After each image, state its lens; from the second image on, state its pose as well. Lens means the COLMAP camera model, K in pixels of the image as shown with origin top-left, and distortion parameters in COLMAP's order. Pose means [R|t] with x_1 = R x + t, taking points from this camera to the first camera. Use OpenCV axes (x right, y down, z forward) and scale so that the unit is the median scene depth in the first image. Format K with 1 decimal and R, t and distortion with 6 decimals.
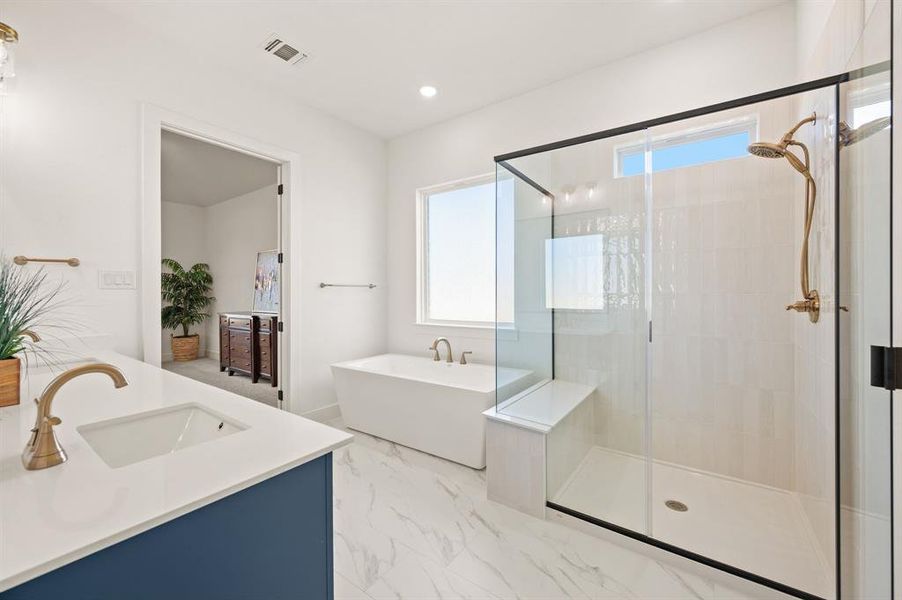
lens RADIAL K [[357.4, 0, 451.0], [0, 357.4, 300.0], [0, 0, 1]] dist [-0.000633, -0.000120]
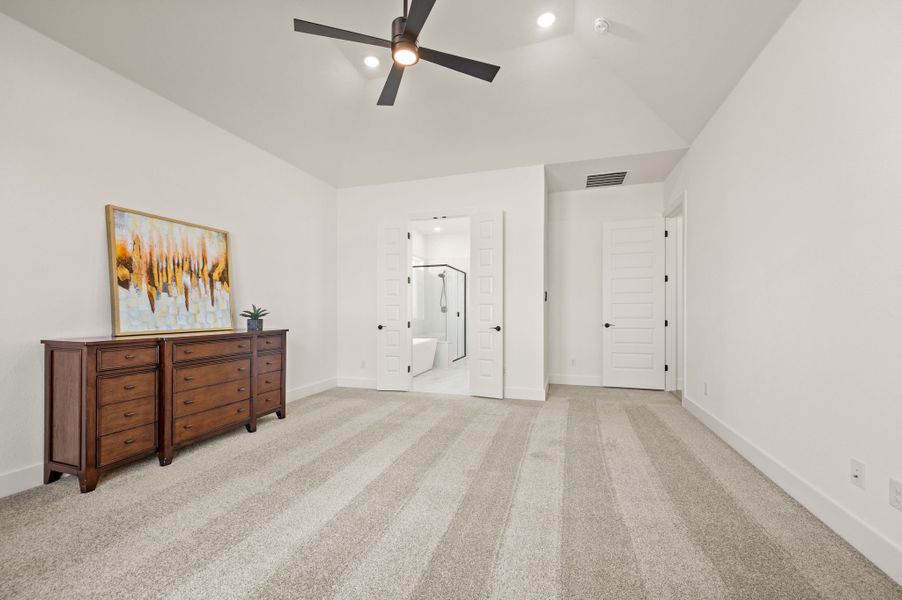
lens RADIAL K [[398.3, 0, 451.0], [0, 398.3, 300.0], [0, 0, 1]] dist [-0.001157, -0.000351]
pose [[-0.288611, 0.027431, 0.957053, -1.019456], [0.002117, 0.999605, -0.028012, 0.002604], [-0.957444, -0.006059, -0.288555, 0.634978]]
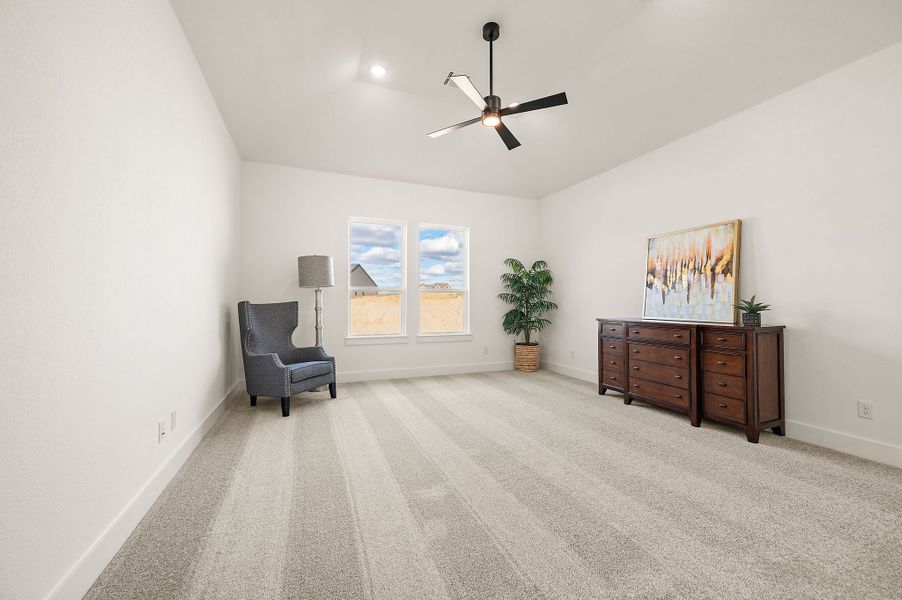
lens RADIAL K [[357.4, 0, 451.0], [0, 357.4, 300.0], [0, 0, 1]] dist [-0.000633, -0.000120]
pose [[0.846112, -0.006577, -0.532965, -0.430647], [0.000208, 0.999928, -0.012010, 0.002900], [0.533005, 0.010051, 0.846052, 0.142546]]
